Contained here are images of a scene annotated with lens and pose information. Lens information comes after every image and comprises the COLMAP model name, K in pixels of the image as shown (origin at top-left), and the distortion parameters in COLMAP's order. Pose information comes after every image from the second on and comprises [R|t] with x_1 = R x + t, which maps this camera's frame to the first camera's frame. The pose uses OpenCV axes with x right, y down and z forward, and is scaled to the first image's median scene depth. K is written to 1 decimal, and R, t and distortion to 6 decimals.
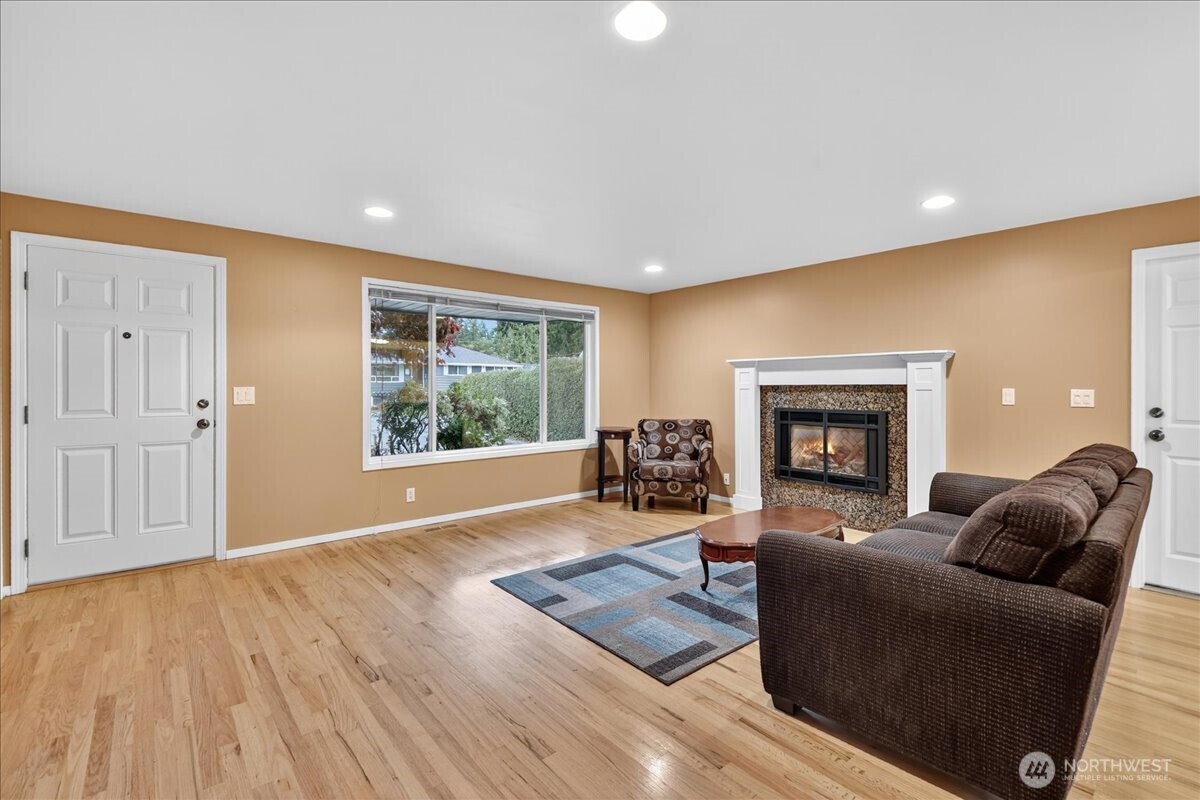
lens RADIAL K [[545.9, 0, 601.2], [0, 545.9, 388.6], [0, 0, 1]] dist [0.007904, -0.002897]
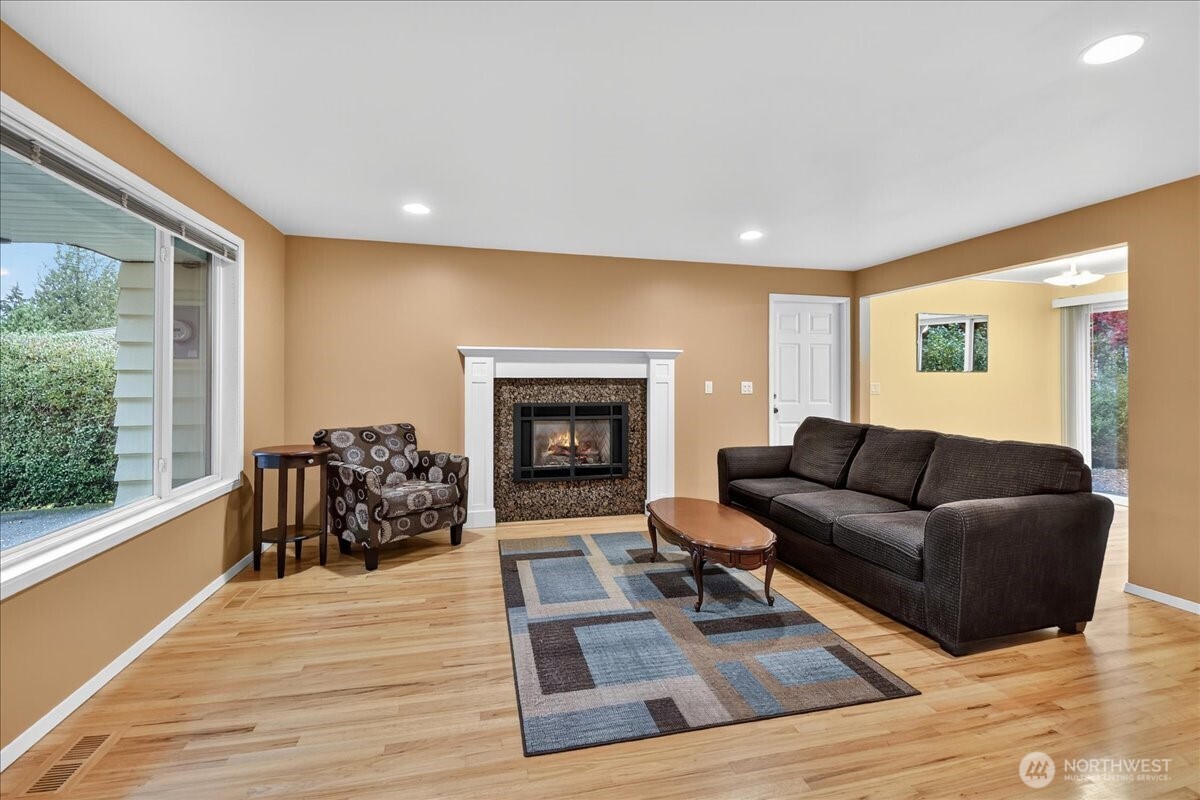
lens RADIAL K [[545.9, 0, 638.5], [0, 545.9, 383.6], [0, 0, 1]] dist [0.007904, -0.002897]
pose [[0.420435, -0.006204, 0.907301, -0.437571], [0.001756, 0.999980, 0.006024, -0.002489], [-0.907321, -0.000940, 0.420438, 0.481779]]
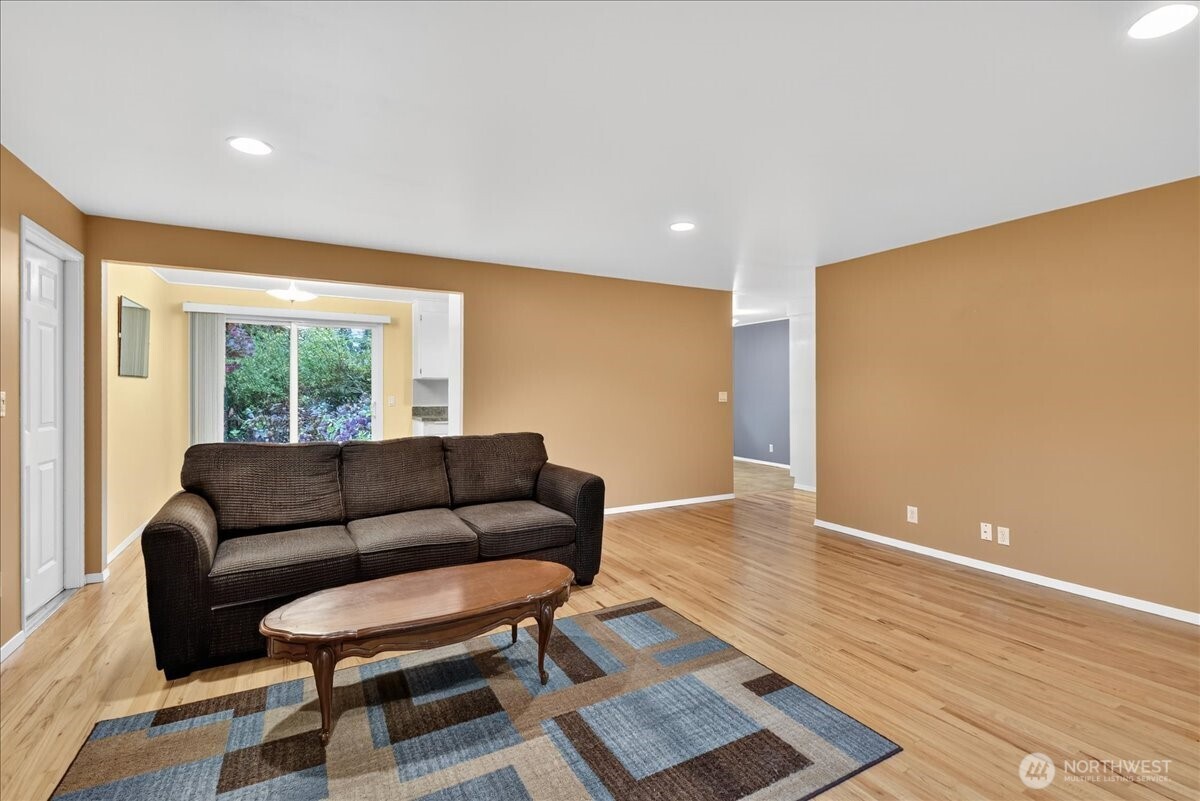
lens RADIAL K [[545.9, 0, 581.4], [0, 545.9, 386.9], [0, 0, 1]] dist [0.007904, -0.002897]
pose [[-0.974171, -0.001629, 0.225807, -0.010144], [-0.001389, 0.999998, 0.001221, -0.006286], [-0.225808, 0.000876, -0.974171, 1.123791]]
